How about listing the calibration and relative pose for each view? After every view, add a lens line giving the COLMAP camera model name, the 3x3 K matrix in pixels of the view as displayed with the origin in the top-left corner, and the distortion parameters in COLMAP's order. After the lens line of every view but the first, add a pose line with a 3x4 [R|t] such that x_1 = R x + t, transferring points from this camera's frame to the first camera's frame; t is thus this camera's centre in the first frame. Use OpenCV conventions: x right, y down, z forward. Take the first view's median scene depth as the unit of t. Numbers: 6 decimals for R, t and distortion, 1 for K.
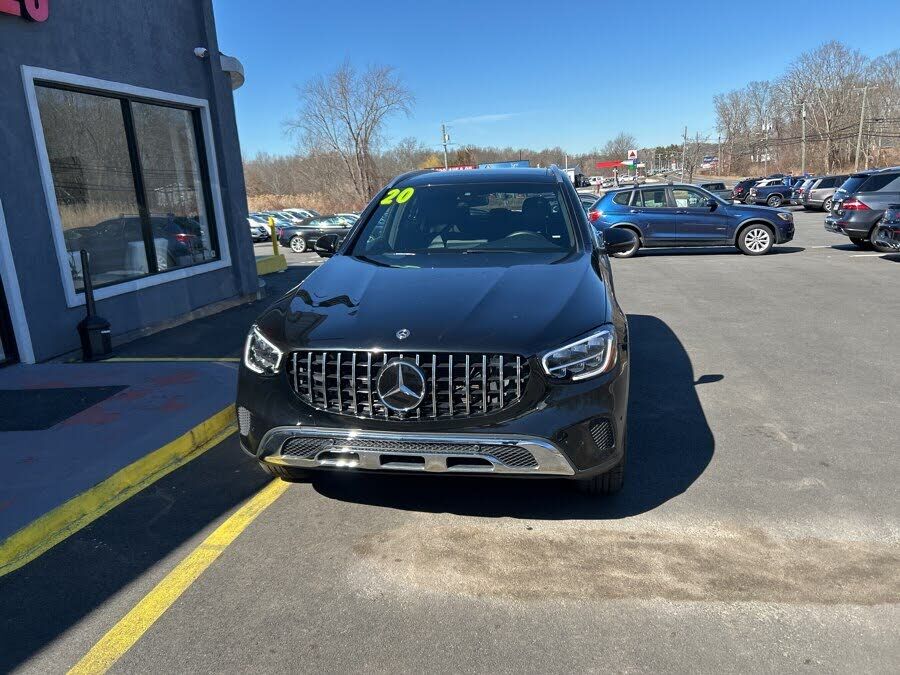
lens RADIAL K [[656.3, 0, 454.8], [0, 656.3, 335.6], [0, 0, 1]] dist [0.004003, -0.014935]
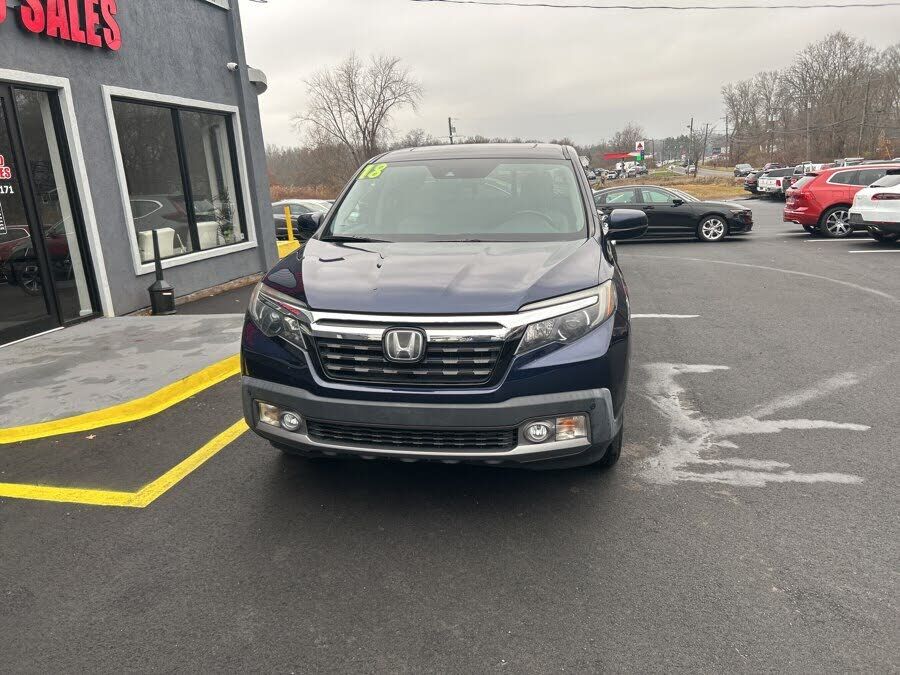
lens RADIAL K [[657.8, 0, 450.0], [0, 657.8, 337.5], [0, 0, 1]] dist [0.002347, -0.008925]
pose [[0.999823, 0.003429, -0.018521, 0.017723], [-0.003163, 0.999892, 0.014382, 0.023400], [0.018568, -0.014321, 0.999725, -0.107422]]
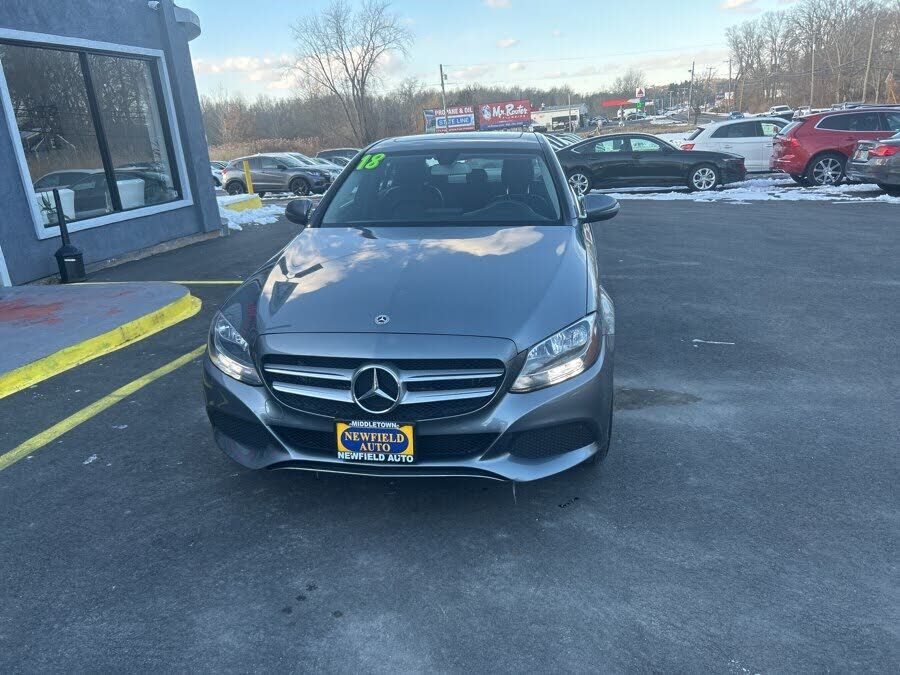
lens RADIAL K [[657.3, 0, 447.3], [0, 657.3, 340.0], [0, 0, 1]] dist [0.003206, -0.009721]
pose [[0.999711, -0.005859, -0.023325, 0.065450], [0.007889, 0.996097, 0.087918, 0.015397], [0.022719, -0.088076, 0.995855, -0.065428]]
